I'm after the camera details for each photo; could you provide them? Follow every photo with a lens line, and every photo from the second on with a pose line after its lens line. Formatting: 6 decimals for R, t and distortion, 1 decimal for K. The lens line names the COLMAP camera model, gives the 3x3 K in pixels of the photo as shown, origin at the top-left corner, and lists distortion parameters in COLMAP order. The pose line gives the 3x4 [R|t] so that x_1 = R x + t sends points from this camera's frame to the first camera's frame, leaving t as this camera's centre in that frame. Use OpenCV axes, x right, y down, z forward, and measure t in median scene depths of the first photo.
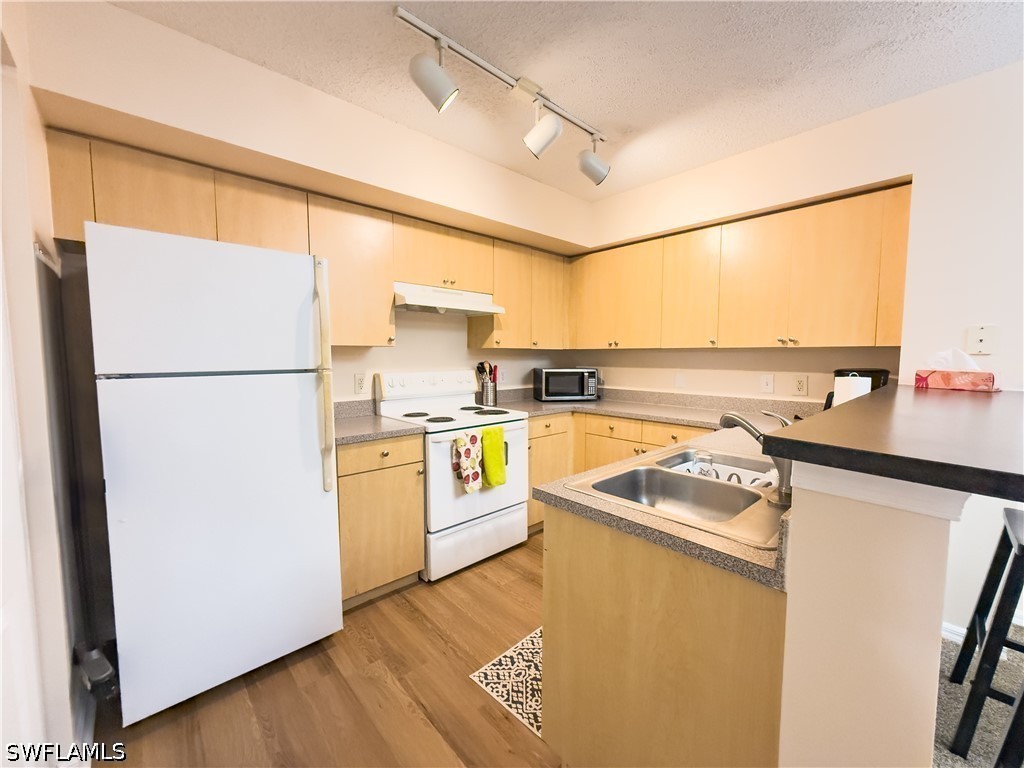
lens RADIAL K [[410.1, 0, 512.0], [0, 410.1, 384.0], [0, 0, 1]] dist [-0.000882, -0.000267]
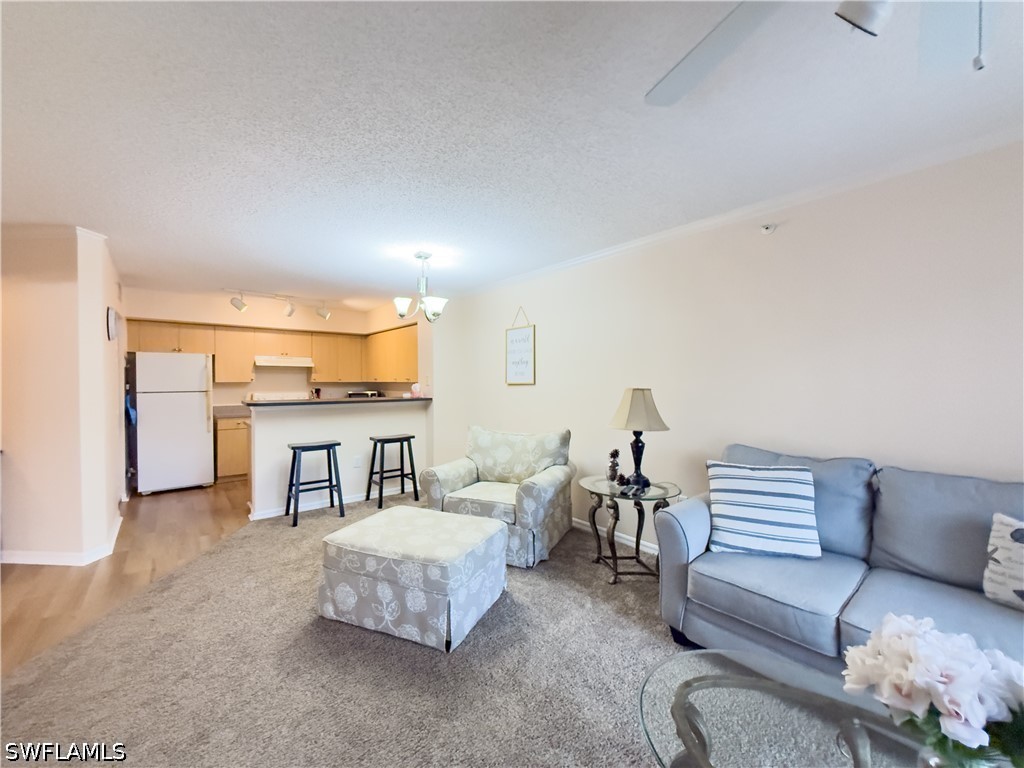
lens RADIAL K [[410.1, 0, 512.0], [0, 410.1, 384.0], [0, 0, 1]] dist [-0.000882, -0.000267]
pose [[0.998669, -0.000710, -0.051575, 1.395765], [-0.002582, 0.997964, -0.063733, 0.071077], [0.051515, 0.063782, 0.996633, -1.372324]]
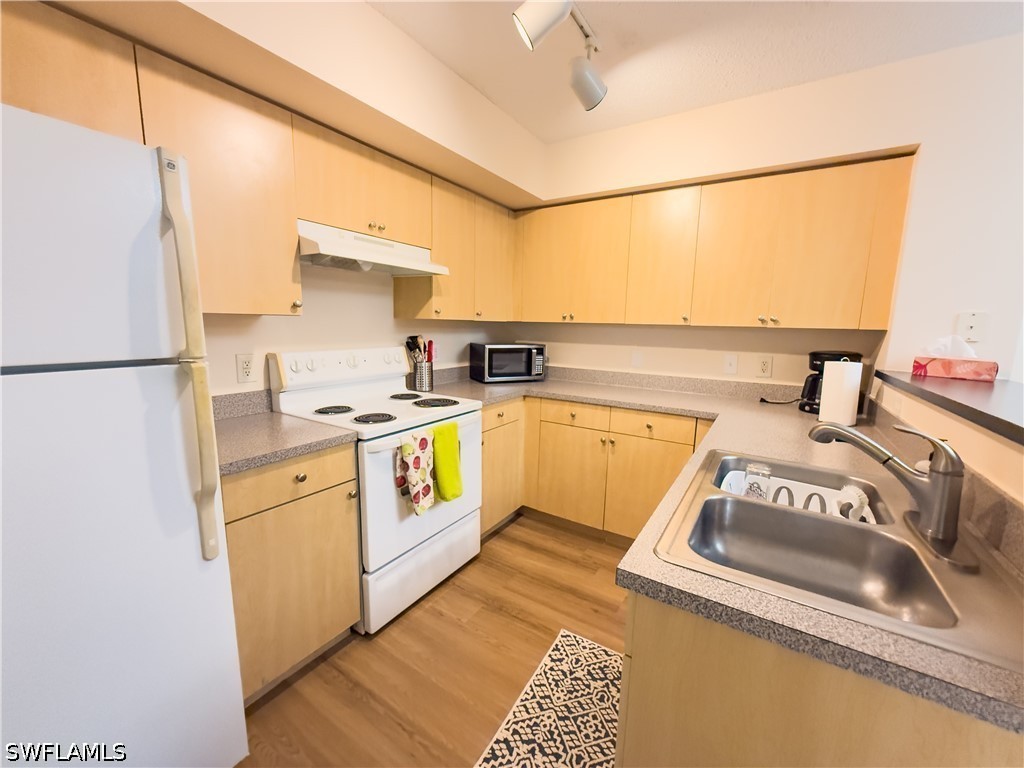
lens RADIAL K [[410.1, 0, 512.0], [0, 410.1, 384.0], [0, 0, 1]] dist [-0.000882, -0.000267]
pose [[0.965980, -0.018352, 0.257966, -0.129714], [-0.002717, 0.996704, 0.081081, -0.035222], [-0.258604, -0.079024, 0.962746, 0.244393]]
